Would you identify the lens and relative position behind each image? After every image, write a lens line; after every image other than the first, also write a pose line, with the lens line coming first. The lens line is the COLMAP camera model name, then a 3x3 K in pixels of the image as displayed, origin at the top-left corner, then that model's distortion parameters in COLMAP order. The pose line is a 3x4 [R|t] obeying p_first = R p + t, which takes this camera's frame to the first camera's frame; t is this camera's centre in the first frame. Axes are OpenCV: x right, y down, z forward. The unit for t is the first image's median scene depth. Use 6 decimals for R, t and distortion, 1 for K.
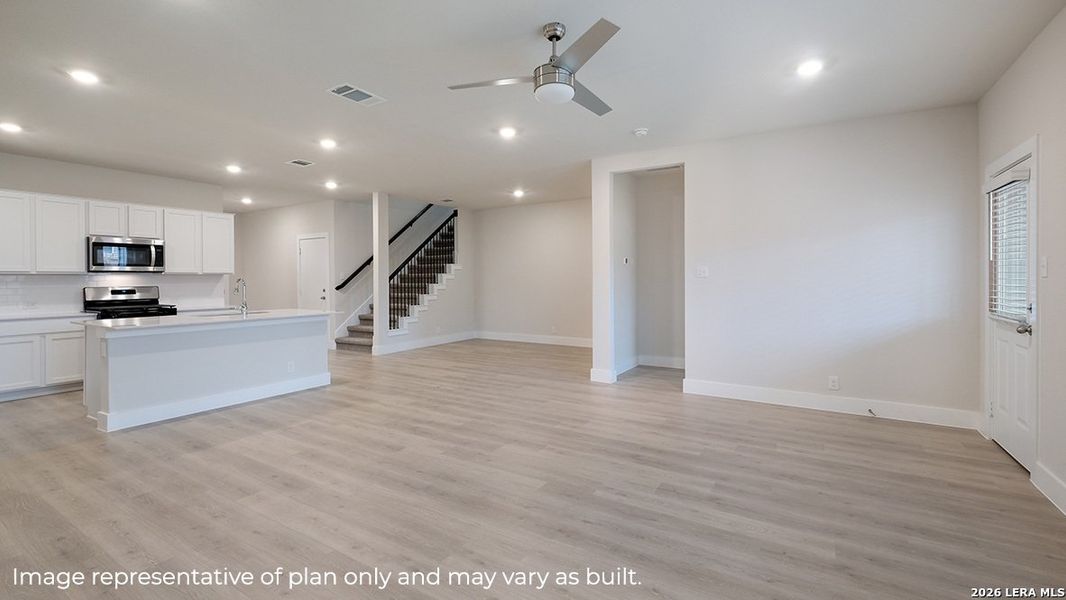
lens RADIAL K [[461.1, 0, 533.2], [0, 461.1, 281.8], [0, 0, 1]] dist [0.008219, -0.000227]
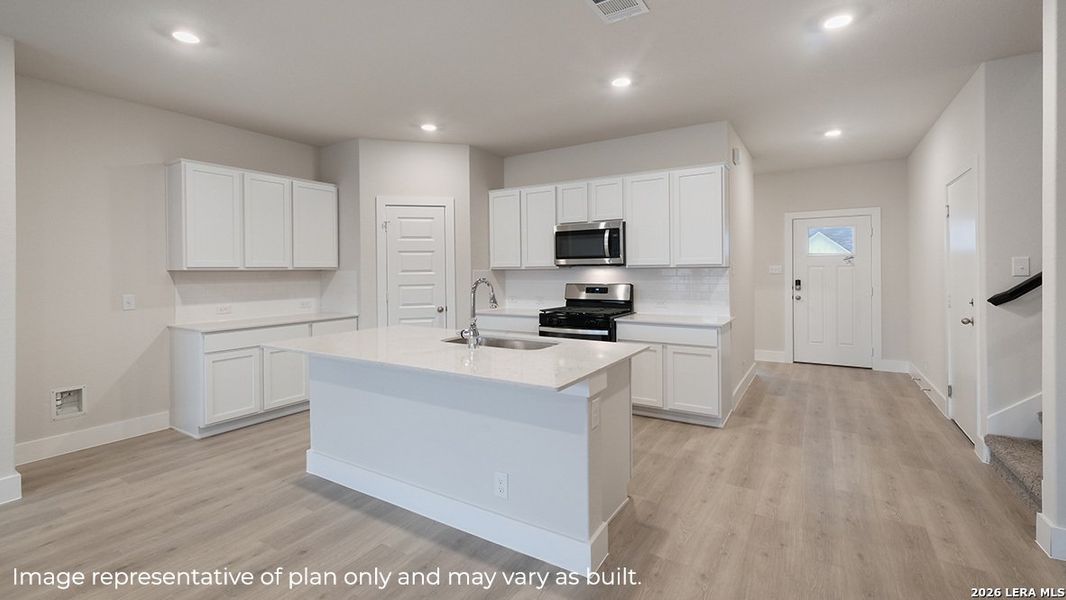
lens RADIAL K [[461.1, 0, 541.5], [0, 461.1, 273.8], [0, 0, 1]] dist [0.008219, -0.000227]
pose [[0.014836, 0.004735, -0.999879, -0.060776], [-0.001642, 0.999988, 0.004711, -0.007589], [0.999889, 0.001572, 0.014844, 0.634966]]
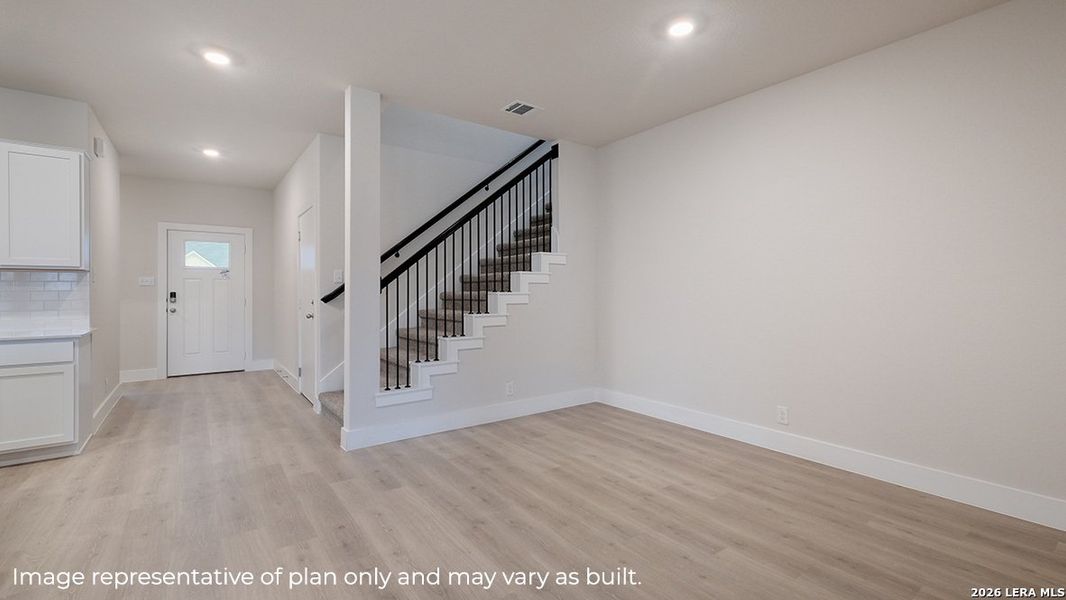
lens RADIAL K [[461.1, 0, 523.8], [0, 461.1, 291.6], [0, 0, 1]] dist [0.008219, -0.000227]
pose [[0.923335, -0.000176, -0.383994, -0.007953], [-0.004065, 0.999939, -0.010234, 0.009567], [0.383973, 0.011010, 0.923279, 0.597001]]
